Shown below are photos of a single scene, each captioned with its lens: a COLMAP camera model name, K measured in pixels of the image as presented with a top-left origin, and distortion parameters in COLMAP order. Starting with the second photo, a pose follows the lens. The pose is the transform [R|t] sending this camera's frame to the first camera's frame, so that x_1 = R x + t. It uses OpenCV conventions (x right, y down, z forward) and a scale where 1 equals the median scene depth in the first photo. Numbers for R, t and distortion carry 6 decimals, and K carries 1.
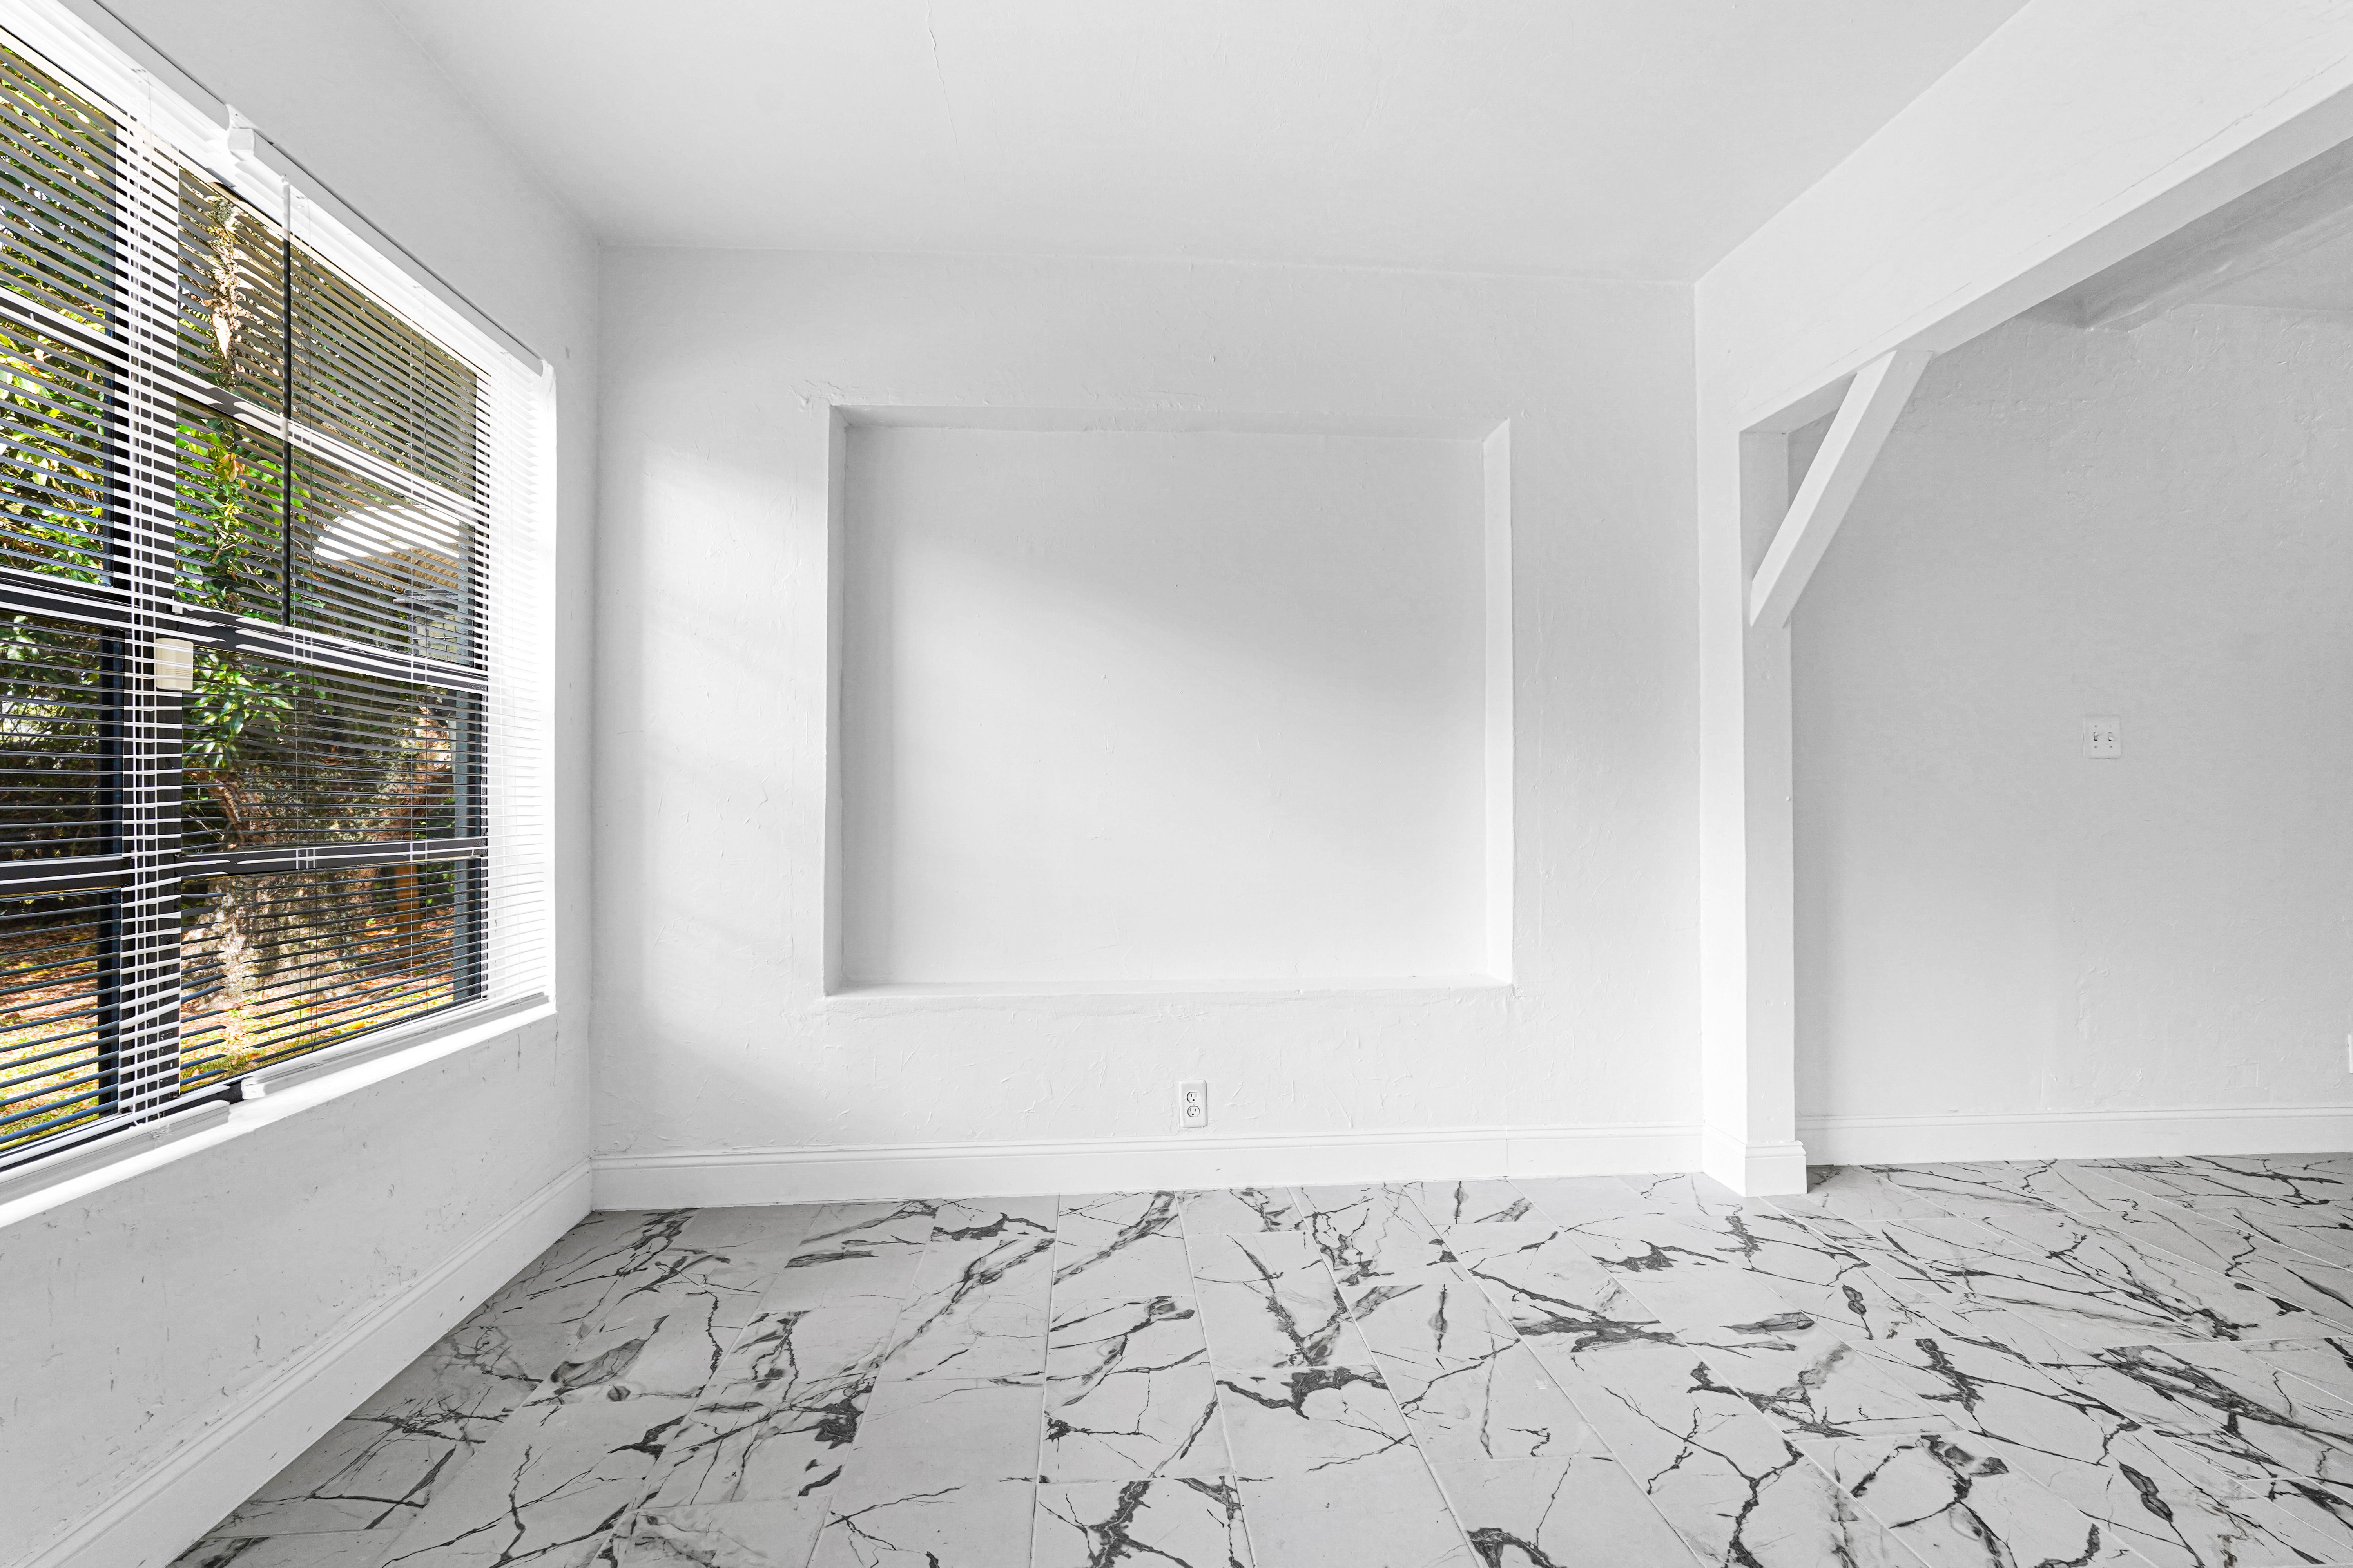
lens RADIAL K [[1061.6, 0, 1173.4], [0, 1061.6, 787.6], [0, 0, 1]] dist [-0.020137, 0.009477]
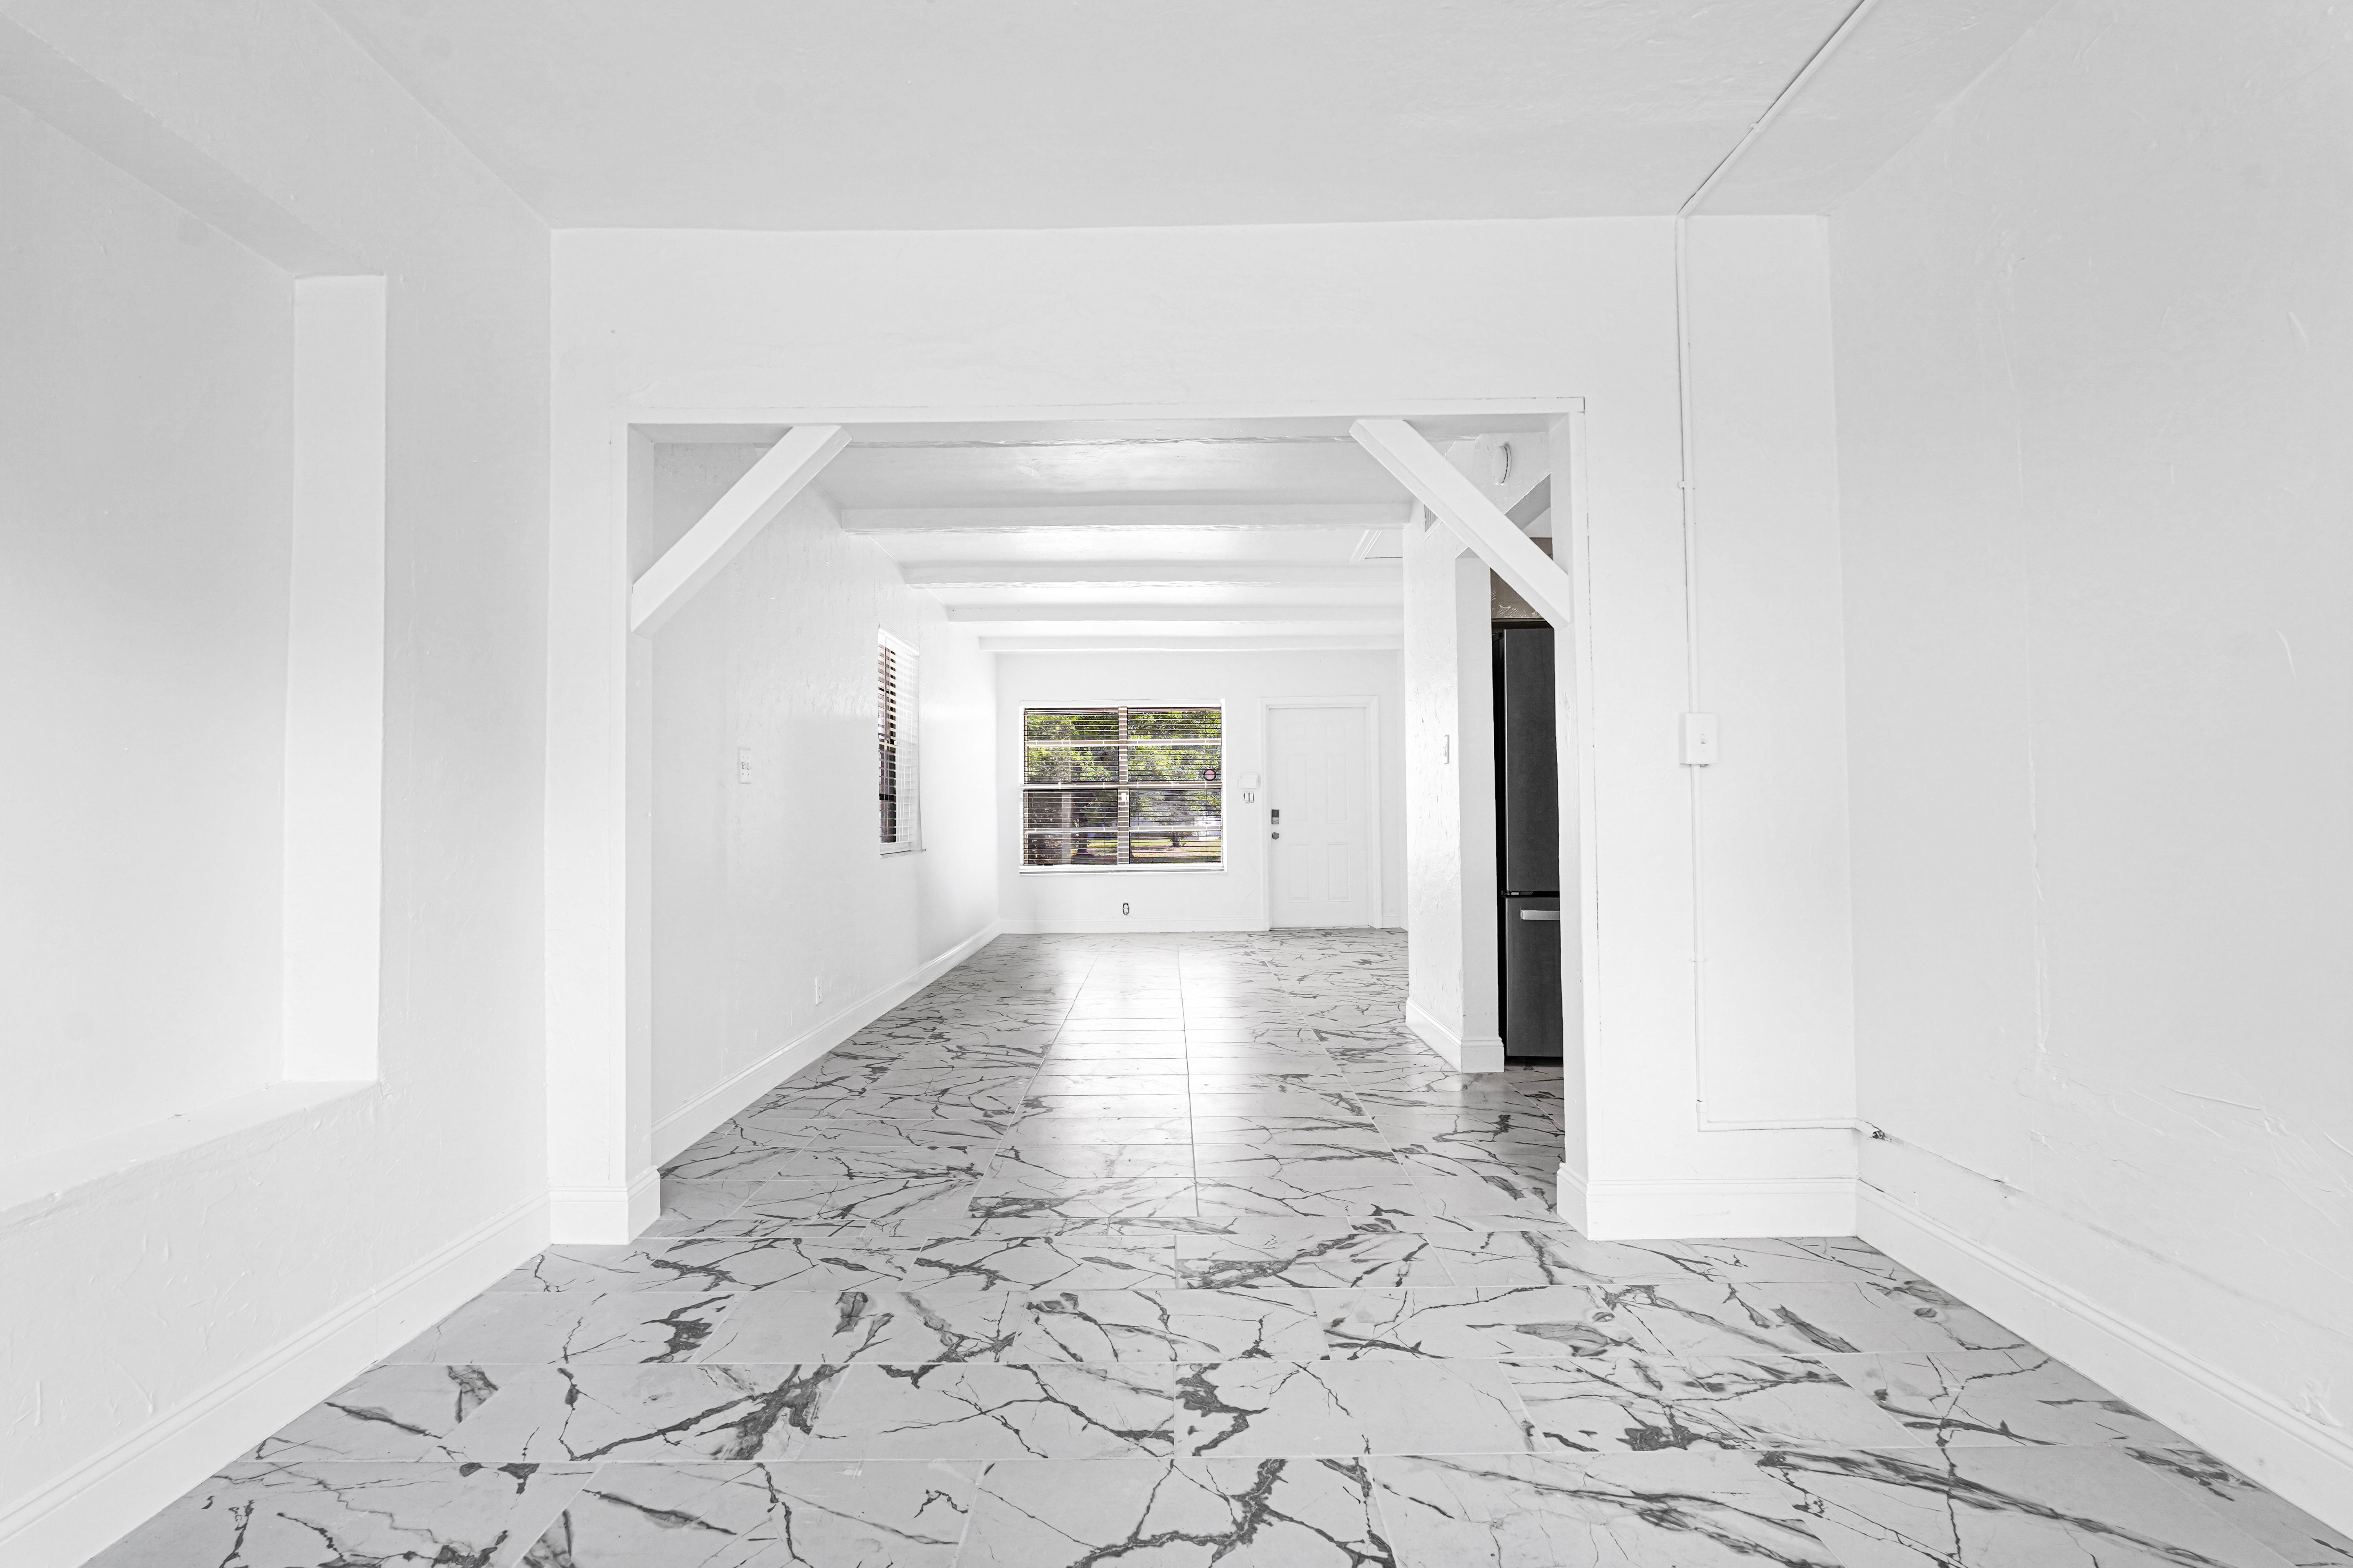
lens RADIAL K [[1061.8, 0, 1173.4], [0, 1061.8, 787.6], [0, 0, 1]] dist [-0.020137, 0.009477]
pose [[0.070702, 0.028158, 0.997100, -0.437411], [-0.006612, 0.999593, -0.027759, 0.011177], [-0.997476, -0.004631, 0.070859, 0.551087]]
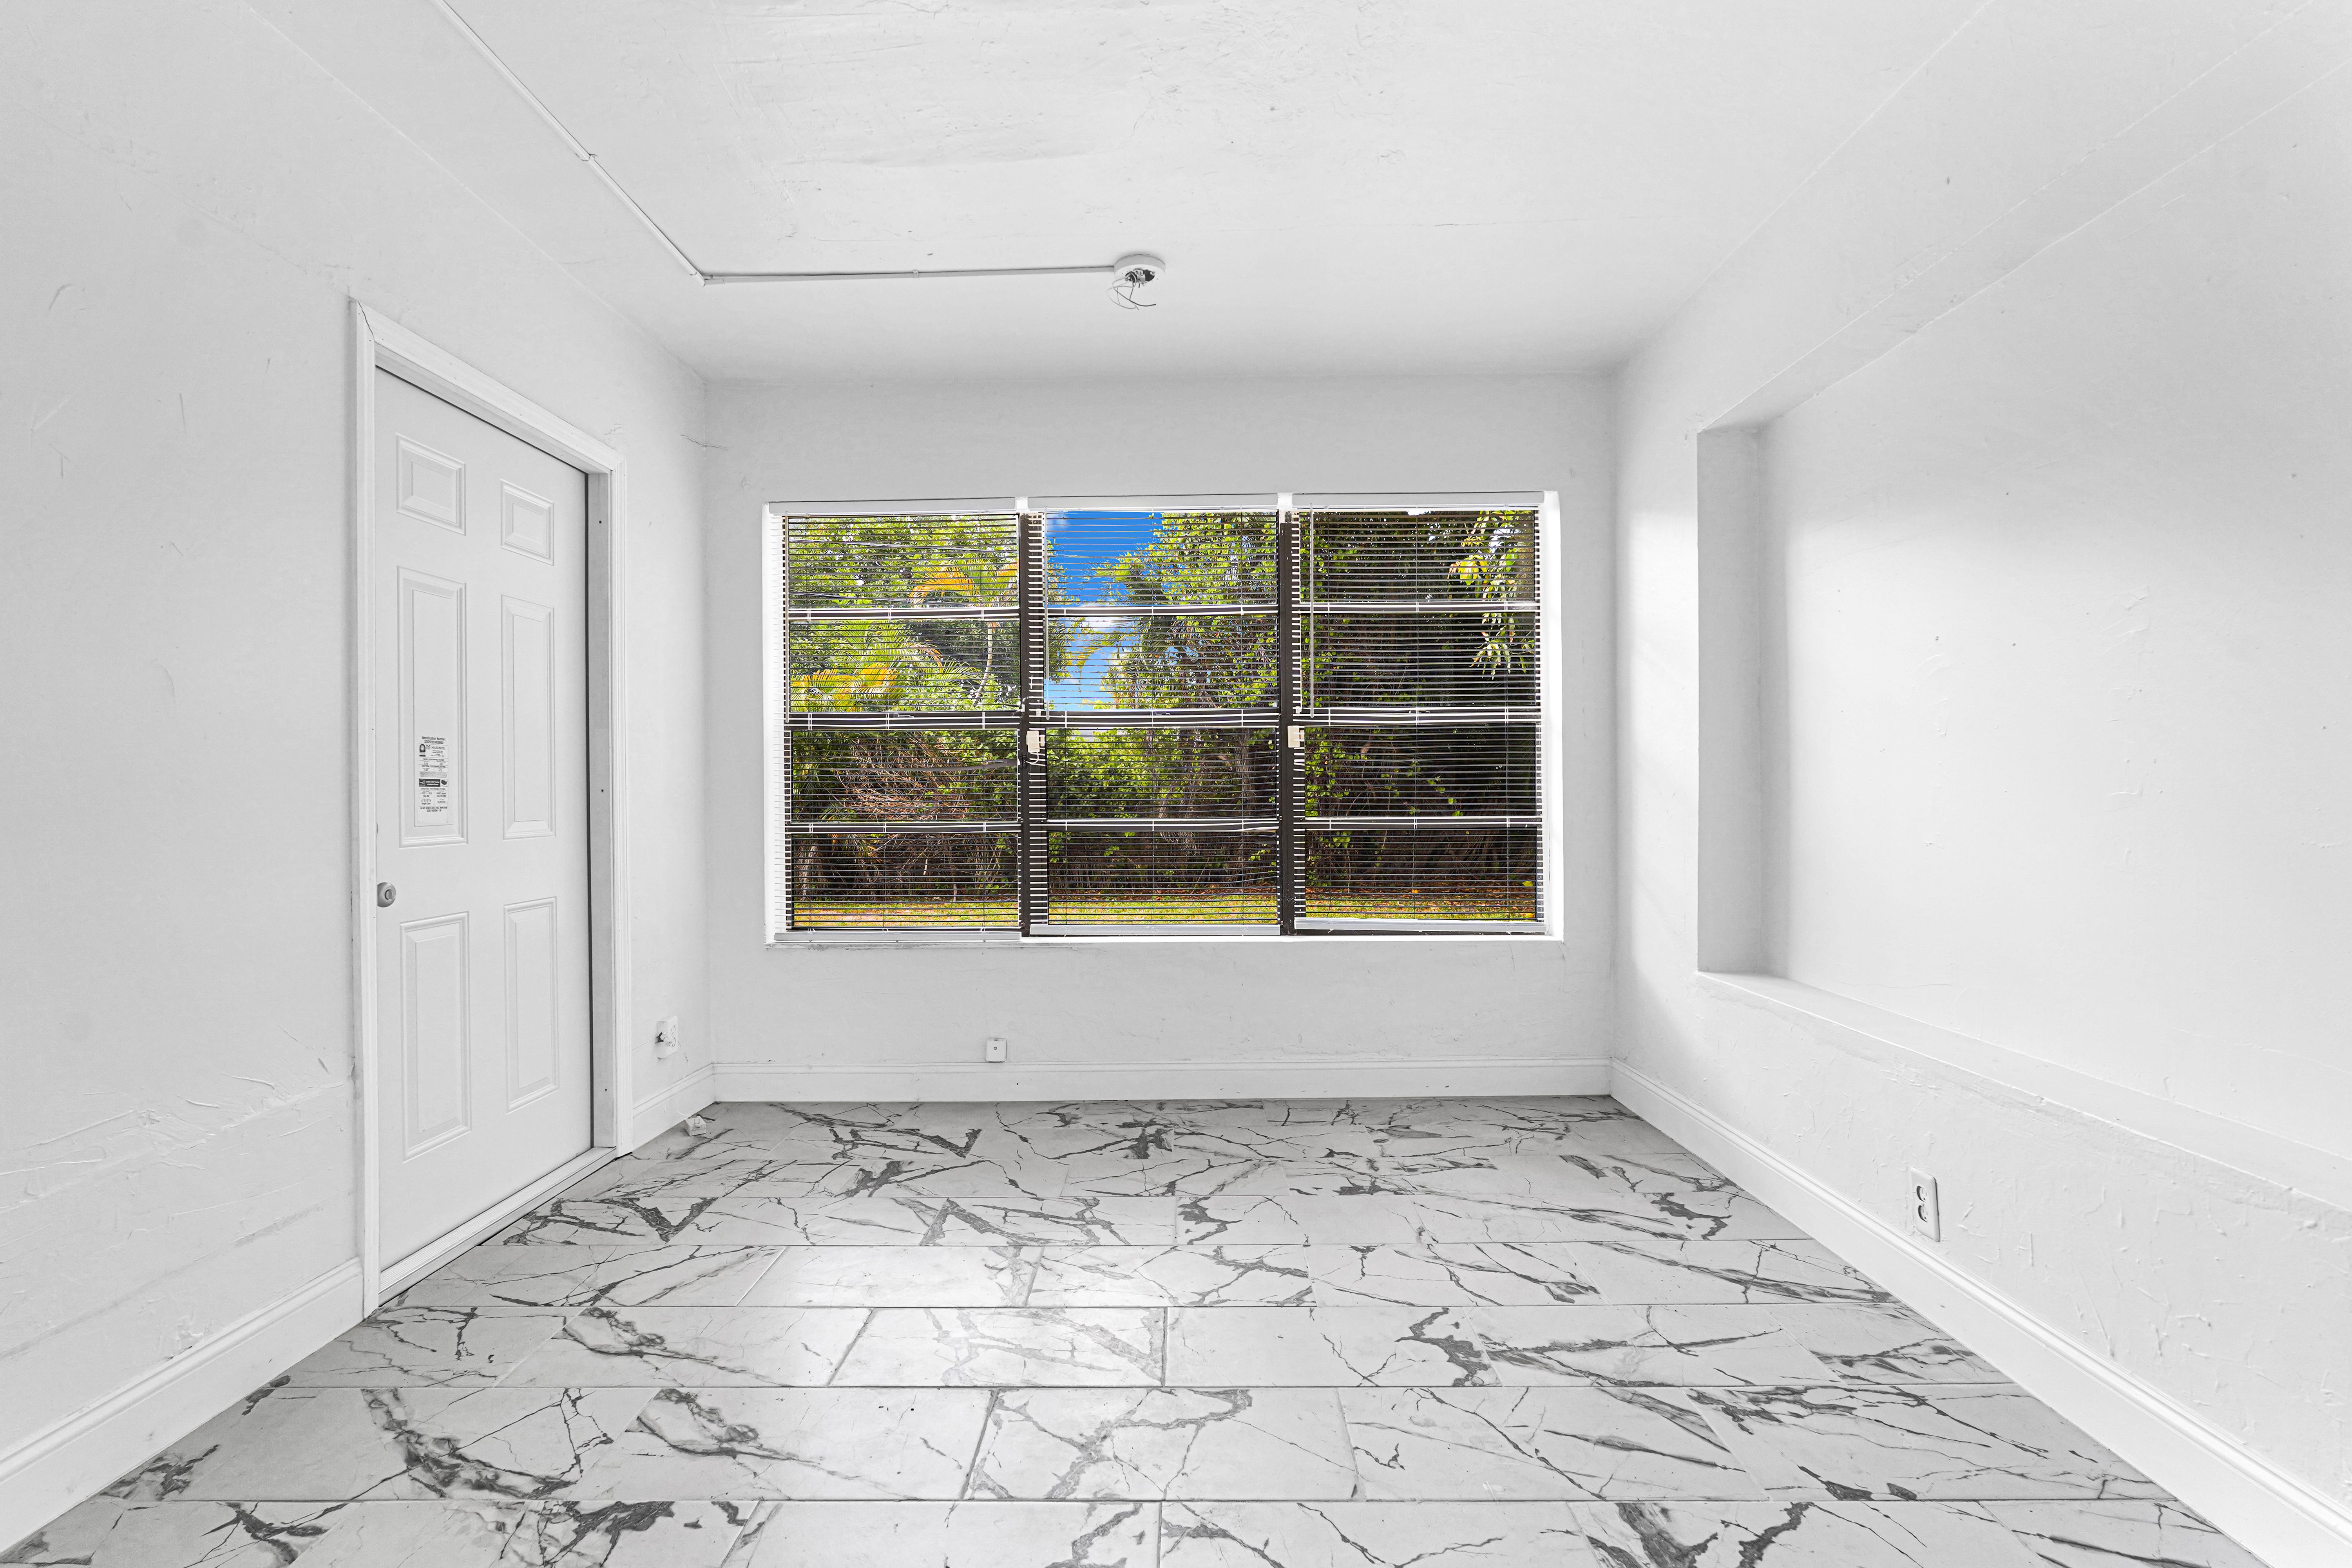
lens RADIAL K [[1061.2, 0, 1172.9], [0, 1061.2, 787.6], [0, 0, 1]] dist [-0.020137, 0.009477]
pose [[-0.092693, 0.003161, -0.995690, 1.010238], [0.023118, 0.999732, 0.001022, -0.010950], [0.995426, -0.022924, -0.092741, 0.683822]]
